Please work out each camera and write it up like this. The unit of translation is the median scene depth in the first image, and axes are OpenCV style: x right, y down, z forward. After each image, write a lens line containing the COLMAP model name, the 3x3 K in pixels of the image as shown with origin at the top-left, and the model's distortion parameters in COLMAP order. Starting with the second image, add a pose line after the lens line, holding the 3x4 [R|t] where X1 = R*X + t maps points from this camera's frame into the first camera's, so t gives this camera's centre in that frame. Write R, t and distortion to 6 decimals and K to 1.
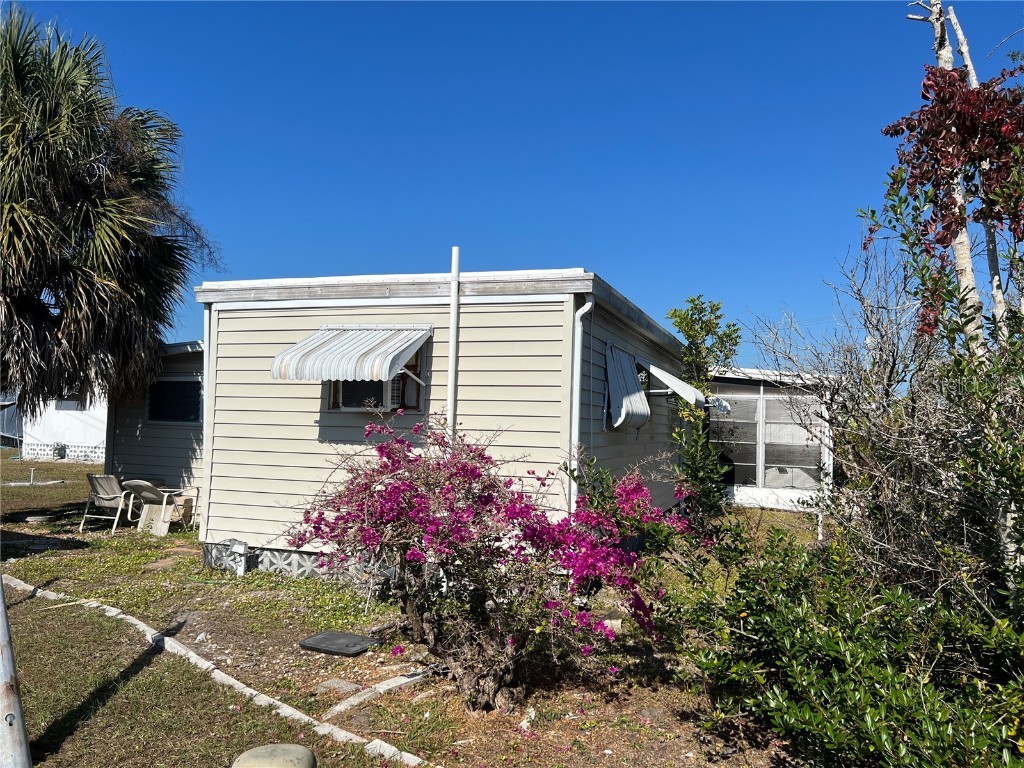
lens RADIAL K [[774.7, 0, 514.5], [0, 774.7, 397.3], [0, 0, 1]] dist [0.109106, -0.146394]
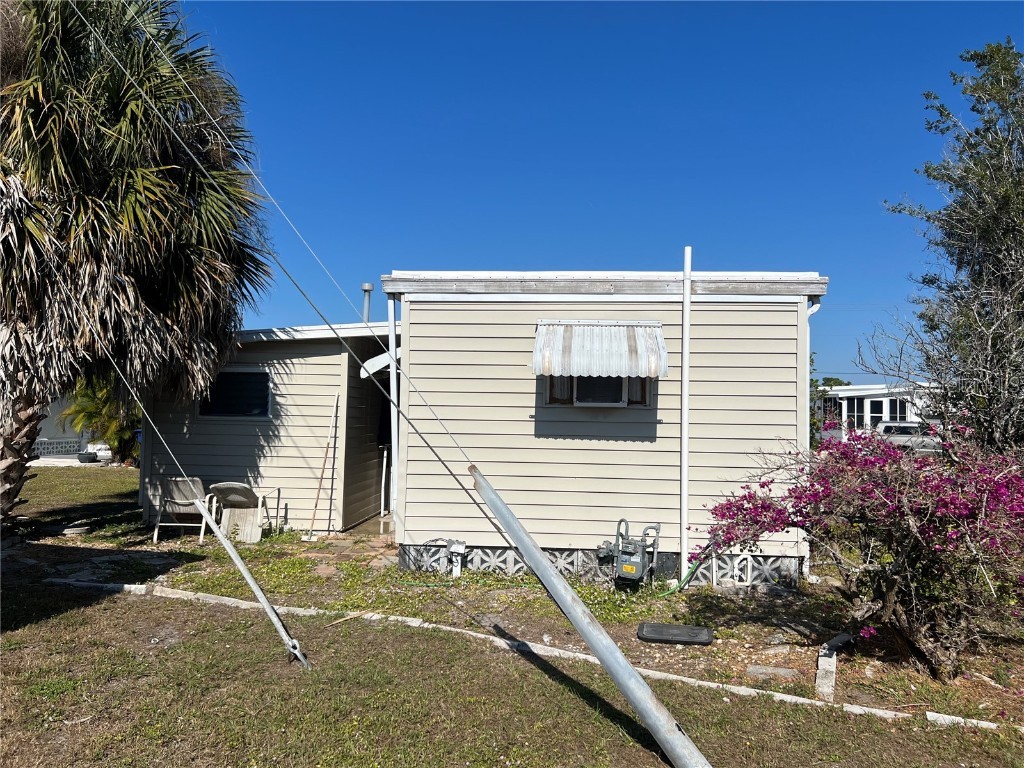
lens RADIAL K [[774.7, 0, 514.5], [0, 774.7, 397.3], [0, 0, 1]] dist [0.109106, -0.146394]
pose [[0.962516, -0.006182, 0.271153, -0.541321], [0.000961, 0.999812, 0.019383, -0.012836], [-0.271222, -0.018395, 0.962341, 0.056640]]
